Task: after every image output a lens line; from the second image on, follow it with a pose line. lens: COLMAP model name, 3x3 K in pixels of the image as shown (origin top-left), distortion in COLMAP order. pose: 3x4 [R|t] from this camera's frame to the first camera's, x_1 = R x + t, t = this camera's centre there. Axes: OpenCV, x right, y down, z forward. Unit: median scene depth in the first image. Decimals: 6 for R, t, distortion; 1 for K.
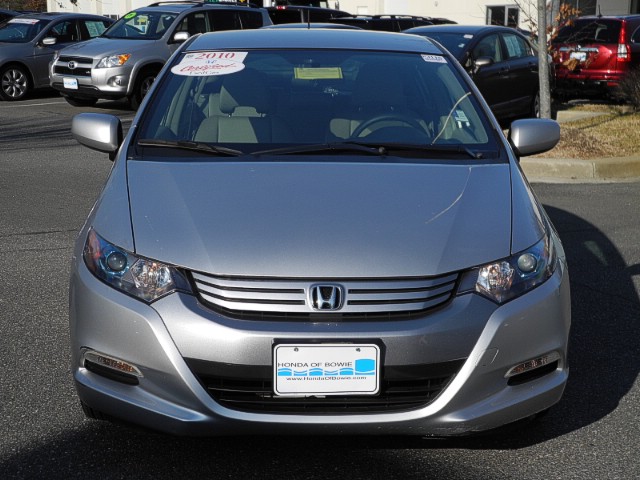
lens RADIAL K [[1139.4, 0, 320.0], [0, 1139.4, 240.6], [0, 0, 1]] dist [0.030705, 0.000000]
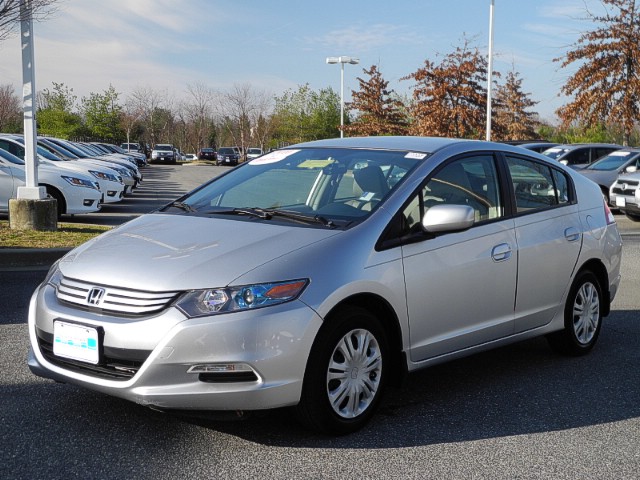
lens RADIAL K [[930.7, 0, 319.9], [0, 930.7, 240.1], [0, 0, 1]] dist [-0.051037, 0.000000]
pose [[0.751650, 0.058017, -0.657006, 0.984664], [-0.127291, 0.990157, -0.058192, 0.009823], [0.647163, 0.127371, 0.751636, 0.261546]]
